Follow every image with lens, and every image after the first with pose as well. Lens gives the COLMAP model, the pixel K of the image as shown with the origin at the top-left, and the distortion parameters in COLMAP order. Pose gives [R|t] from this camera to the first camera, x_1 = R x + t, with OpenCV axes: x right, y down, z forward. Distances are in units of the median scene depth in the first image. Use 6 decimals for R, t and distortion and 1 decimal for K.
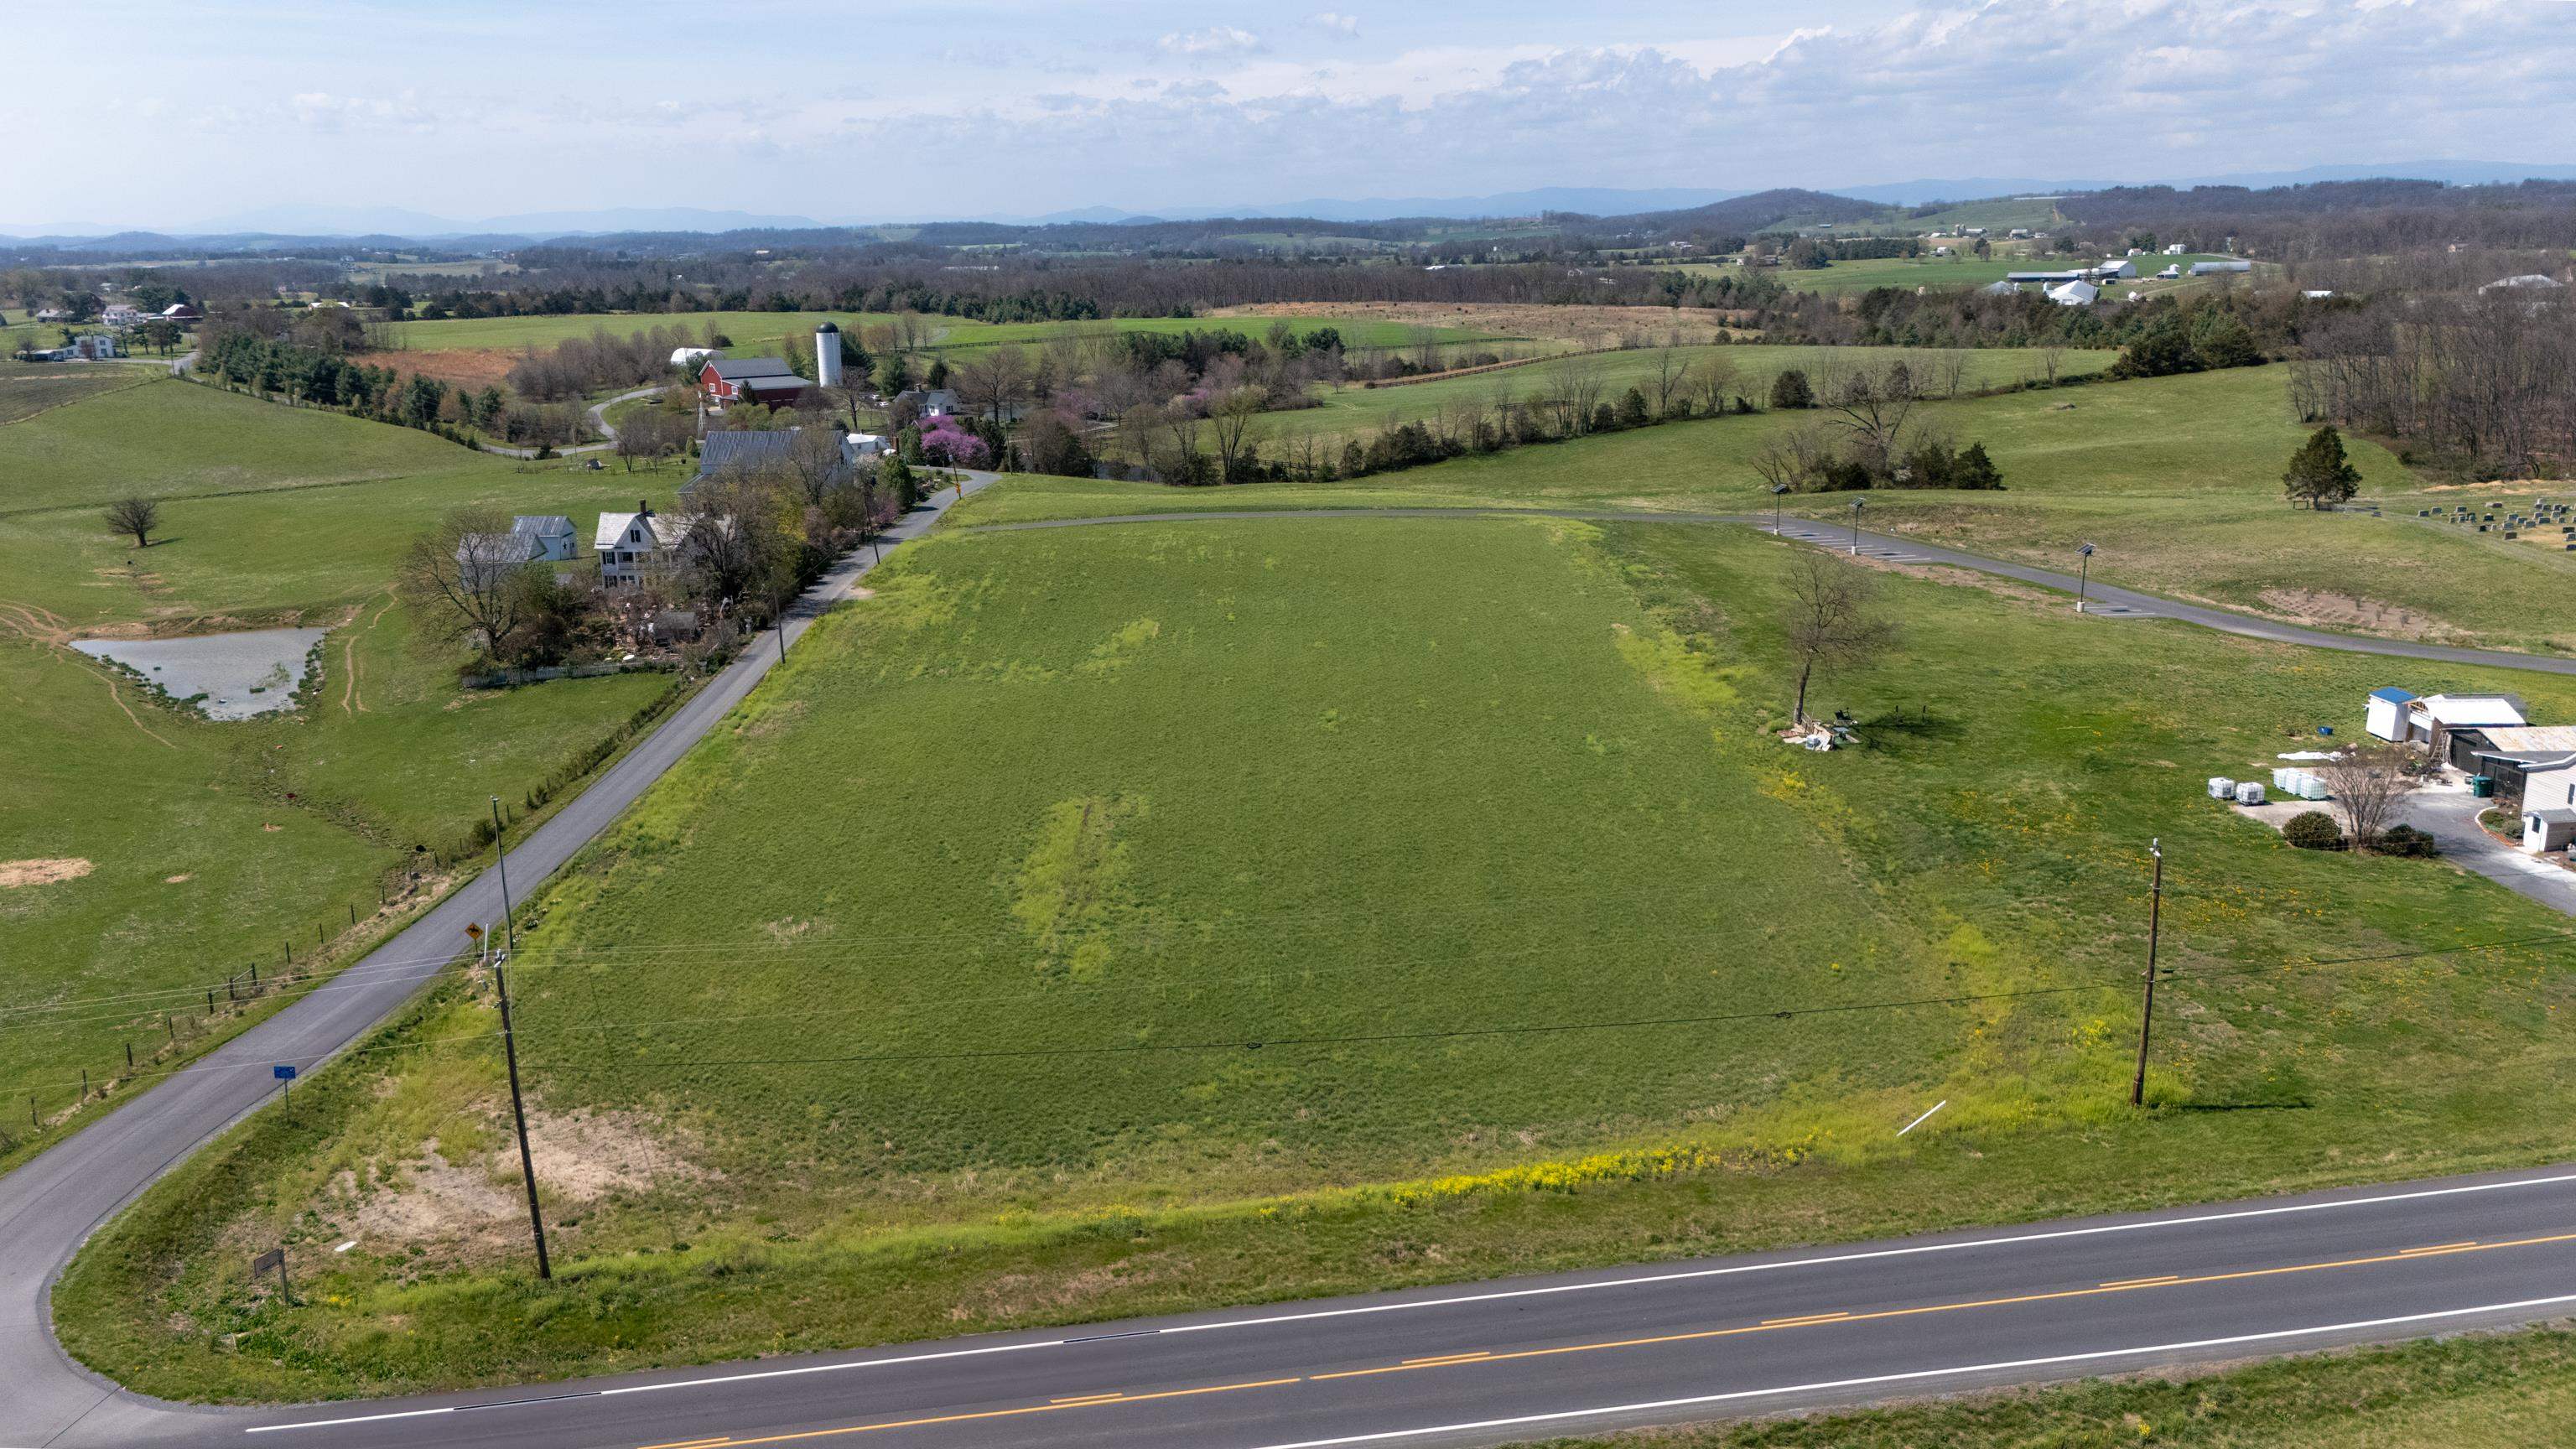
lens RADIAL K [[1939.7, 0, 1288.8], [0, 1939.7, 759.0], [0, 0, 1]] dist [0.075429, -0.066070]
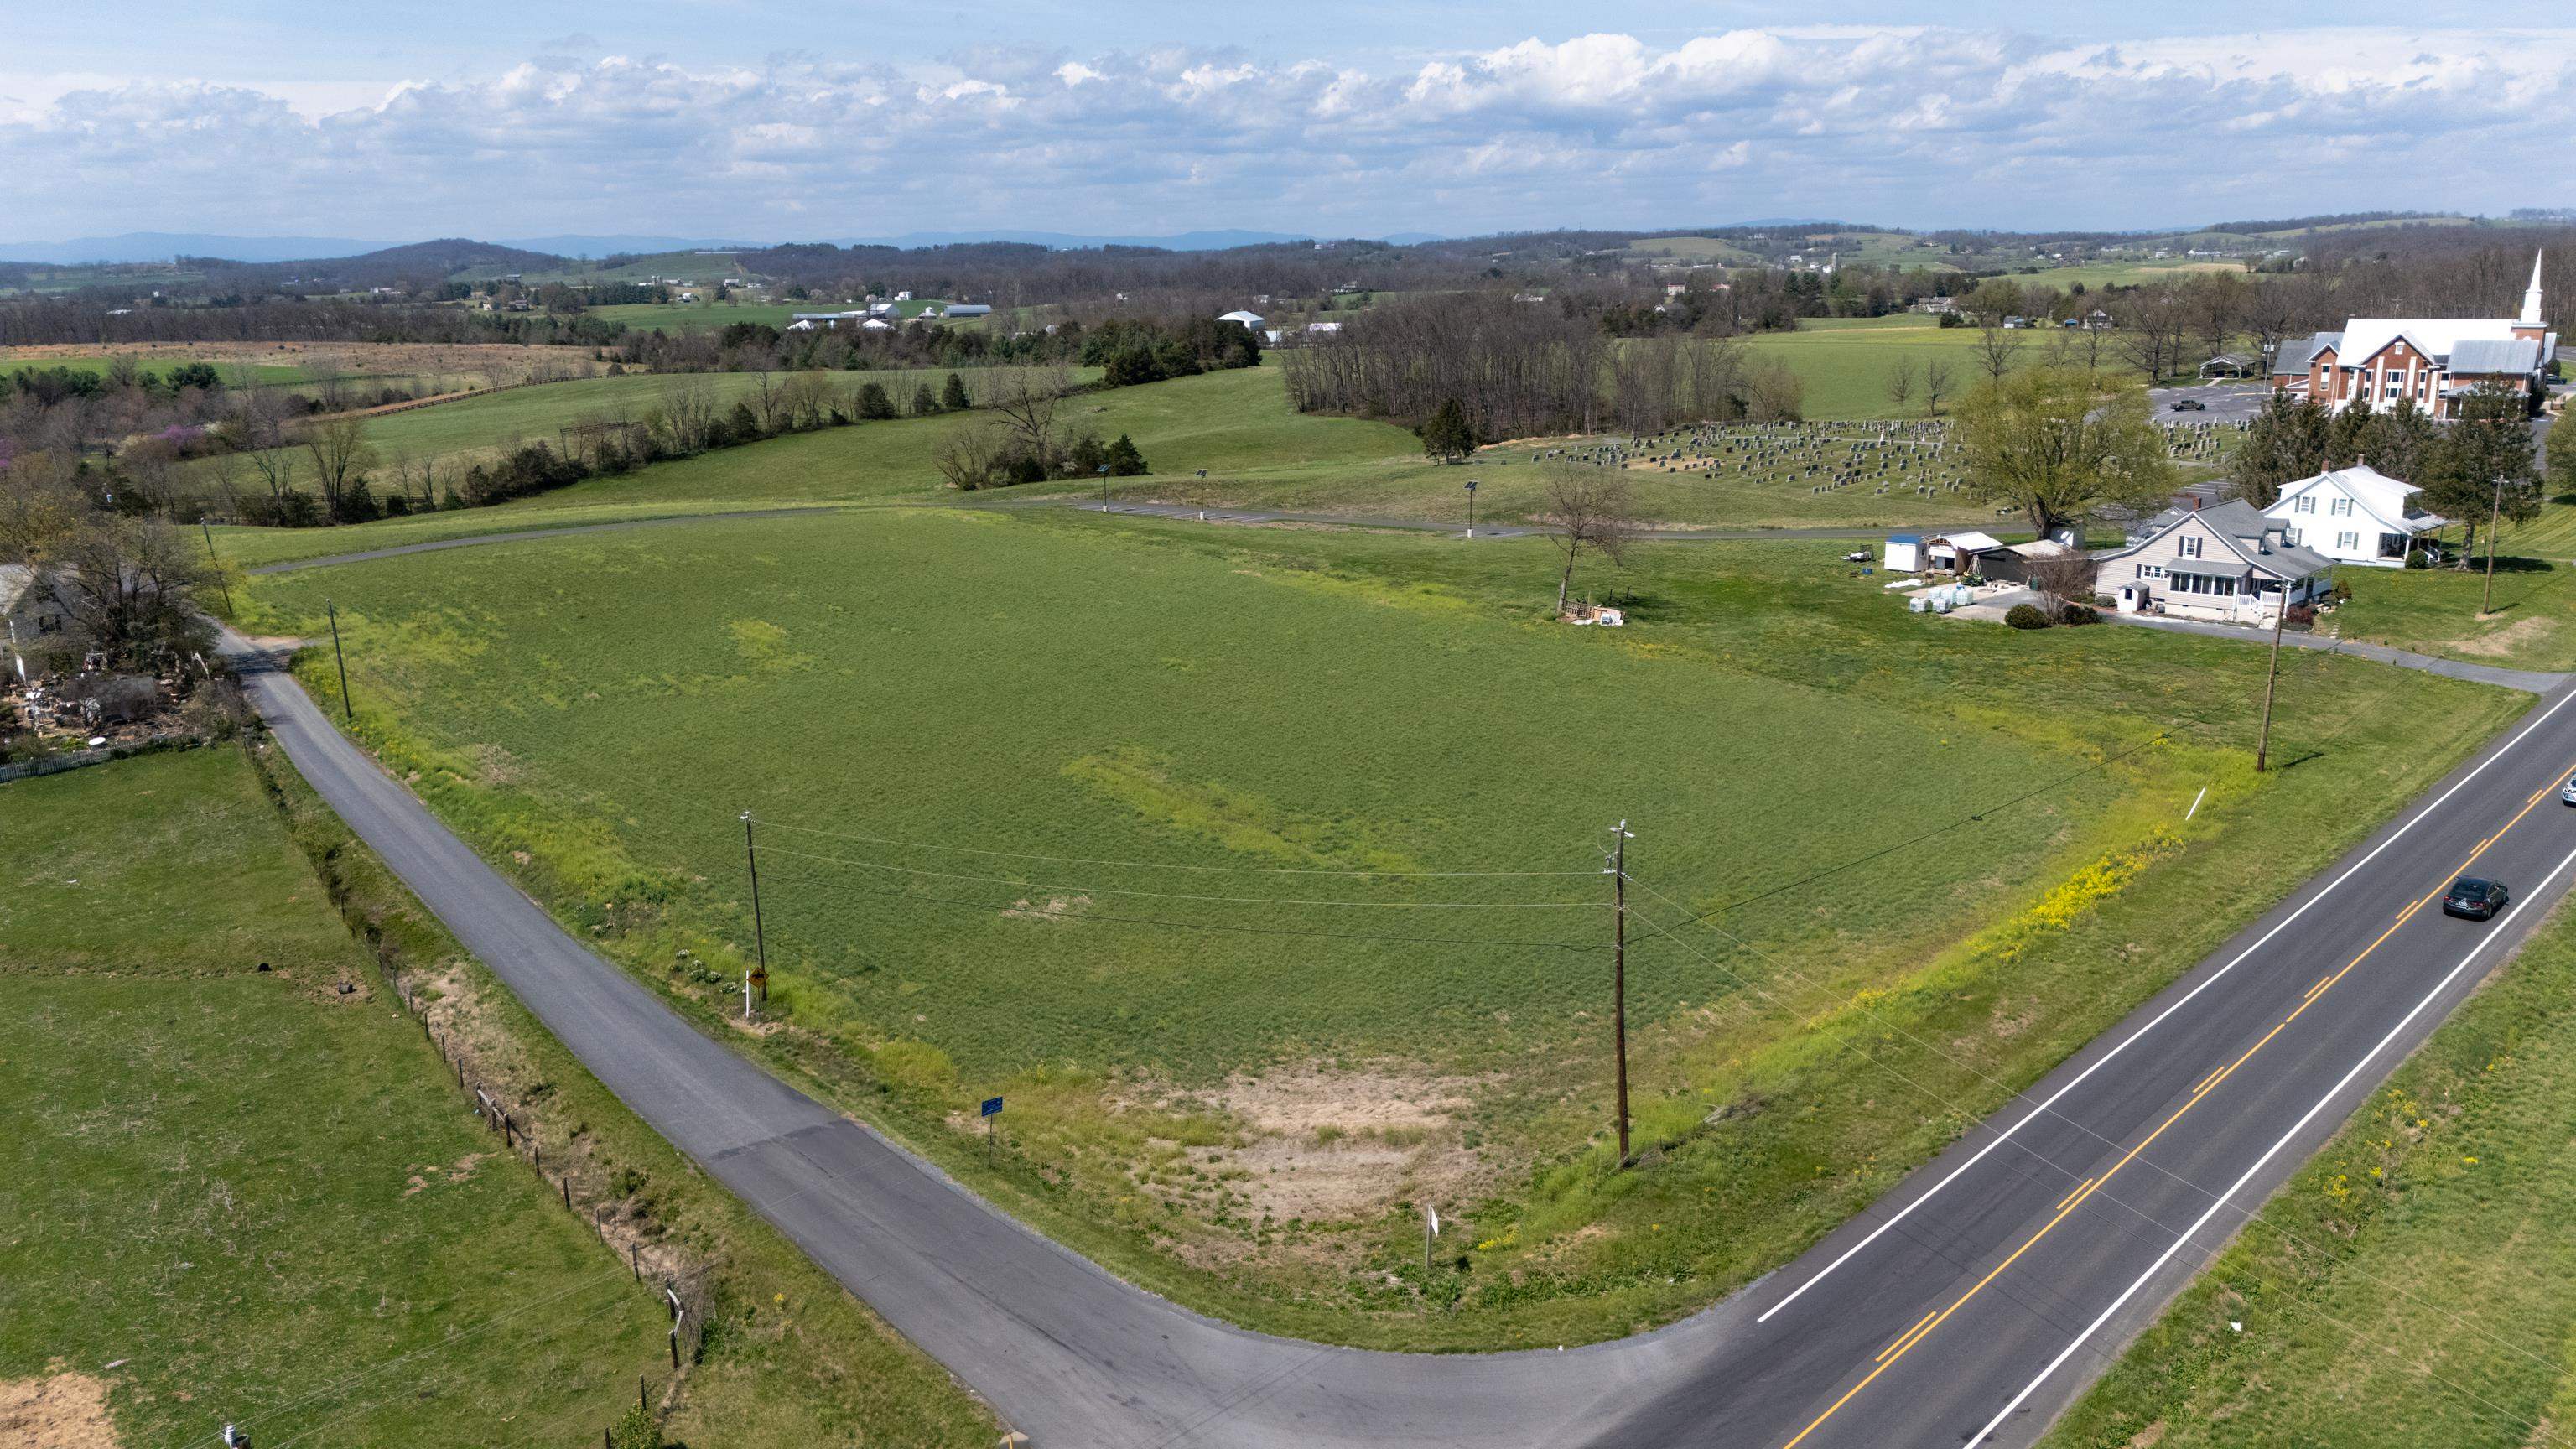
lens RADIAL K [[1891.5, 0, 1287.5], [0, 1891.5, 731.7], [0, 0, 1]] dist [0.074857, -0.072713]
pose [[0.795470, -0.140460, 0.589490, -0.424455], [0.160216, 0.986900, 0.018953, 0.004078], [-0.584429, 0.079369, 0.807554, 0.134447]]
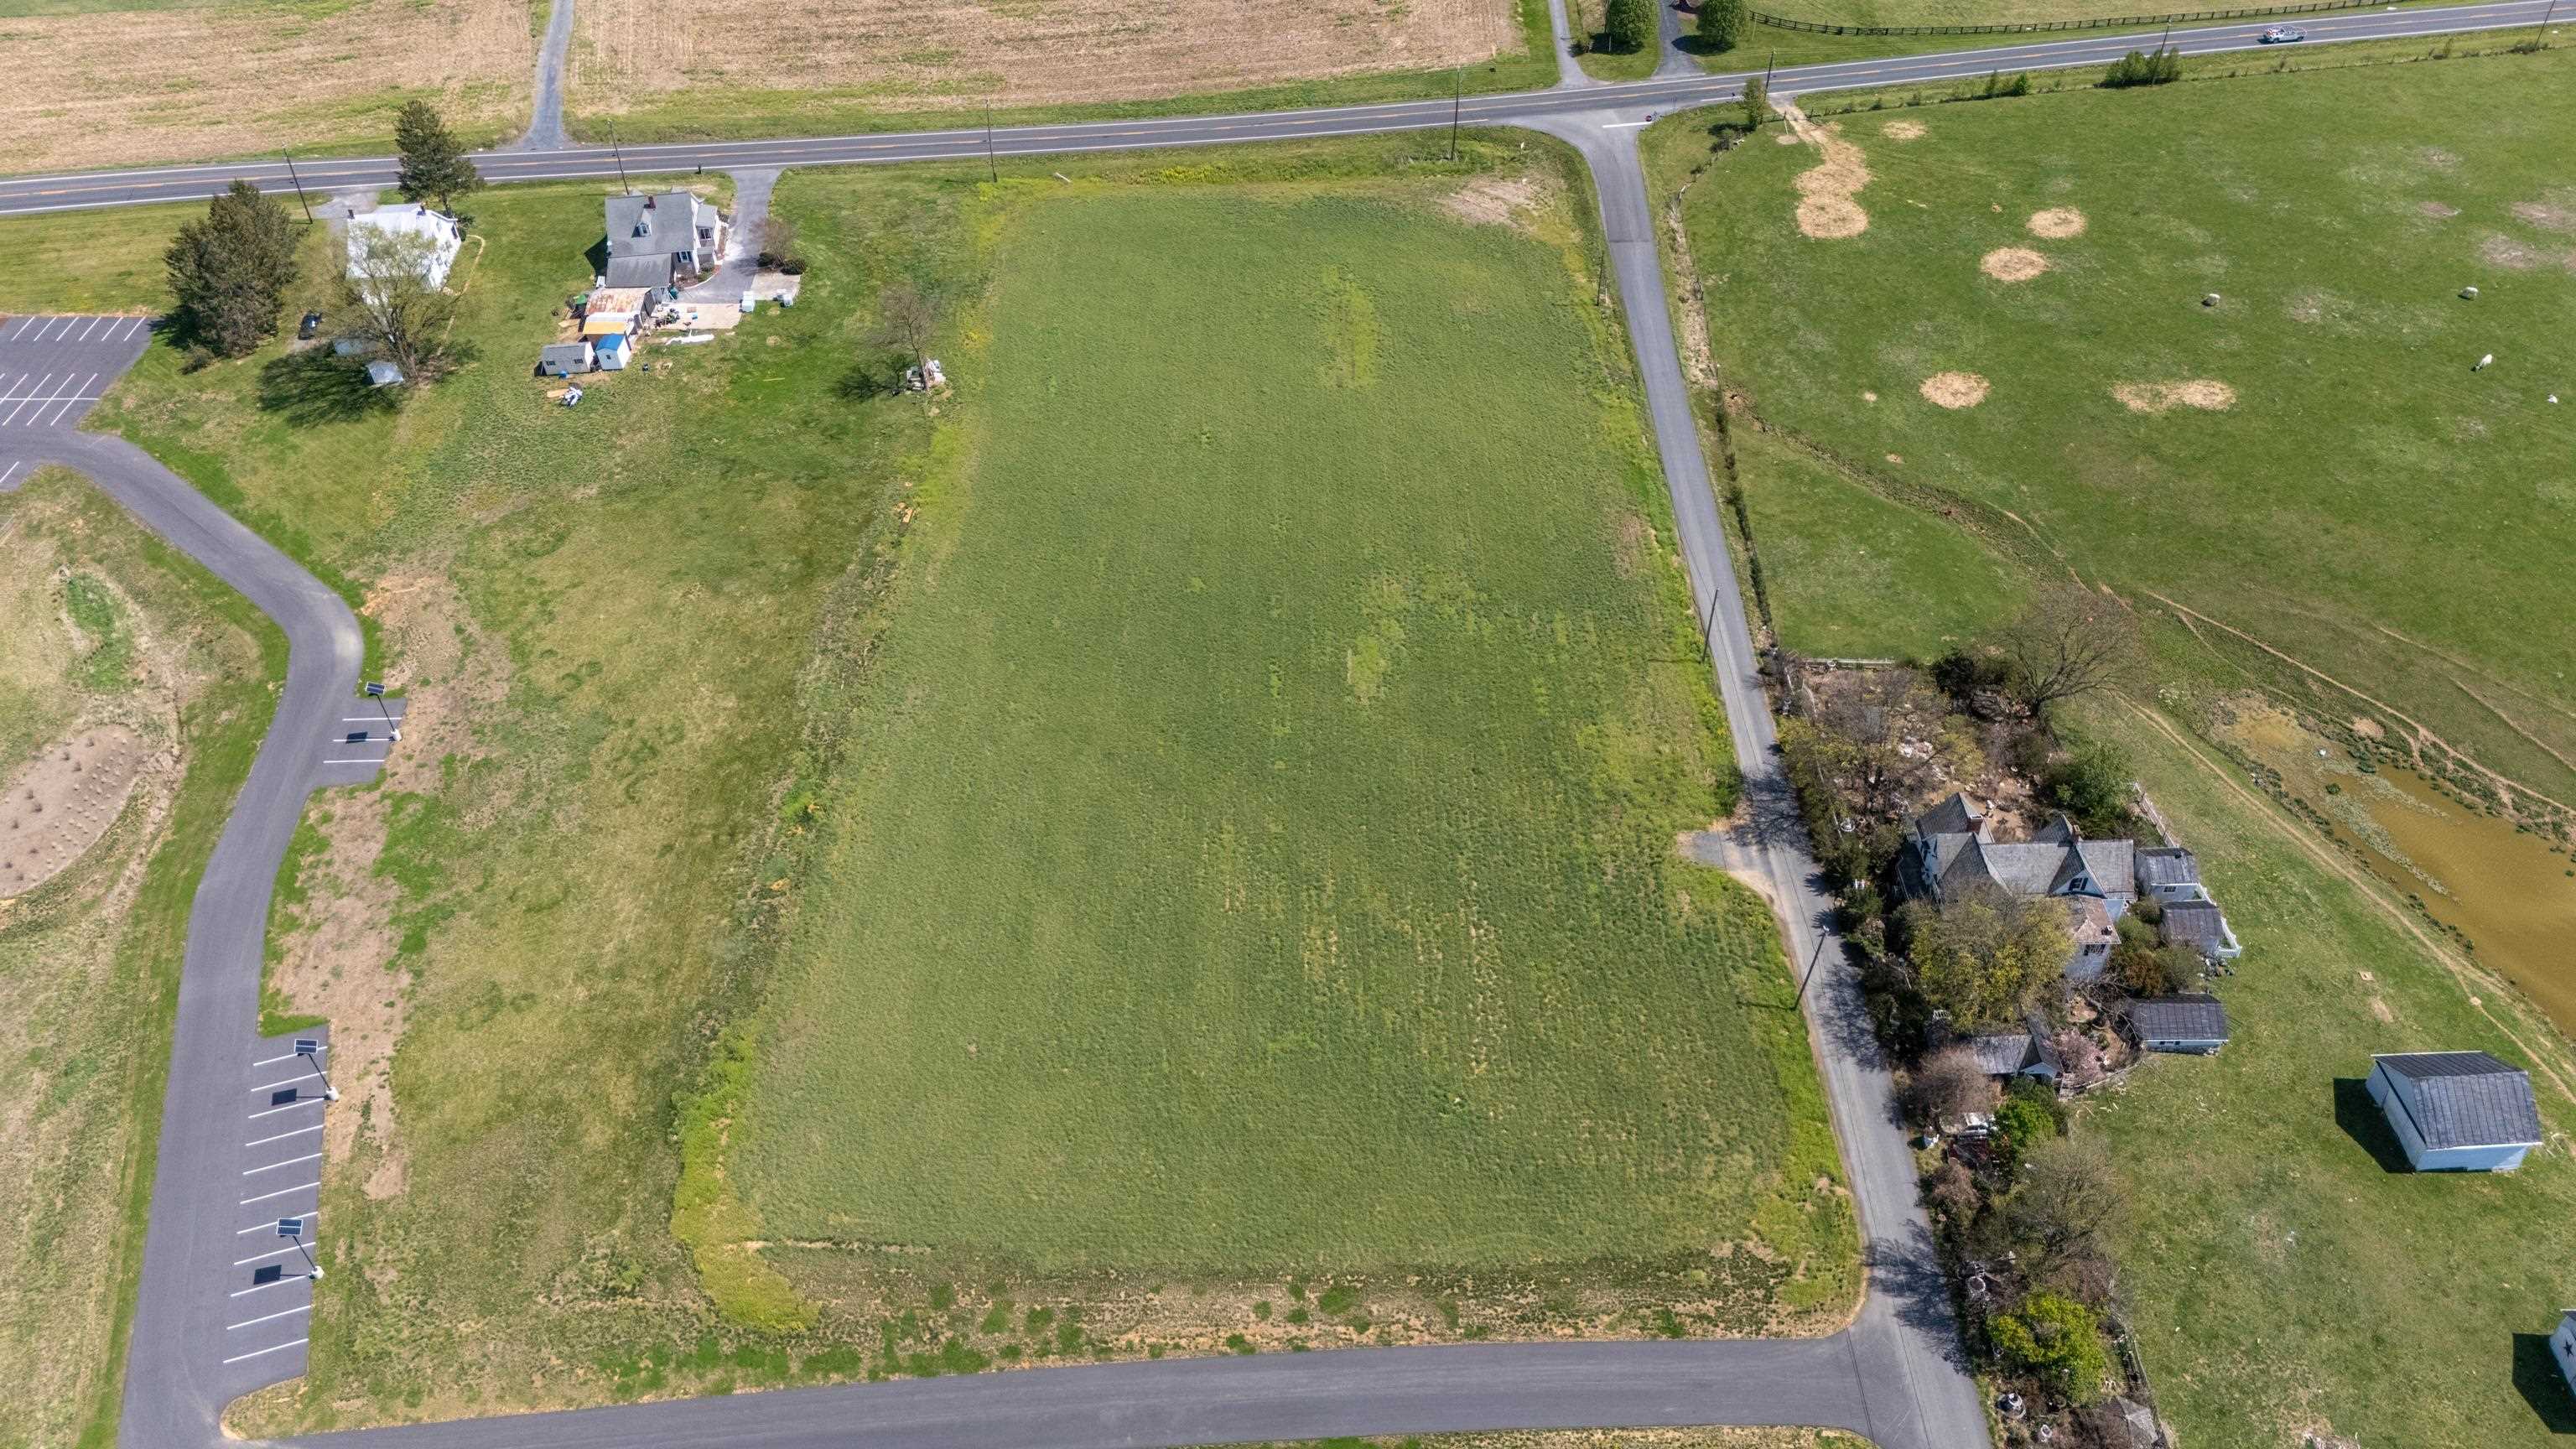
lens RADIAL K [[1891.5, 0, 1287.5], [0, 1891.5, 731.7], [0, 0, 1]] dist [0.074857, -0.072713]
pose [[-0.998946, 0.020403, 0.041128, -0.078513], [0.045575, 0.548851, 0.834677, -0.900703], [-0.005543, 0.835671, -0.549202, 1.613223]]
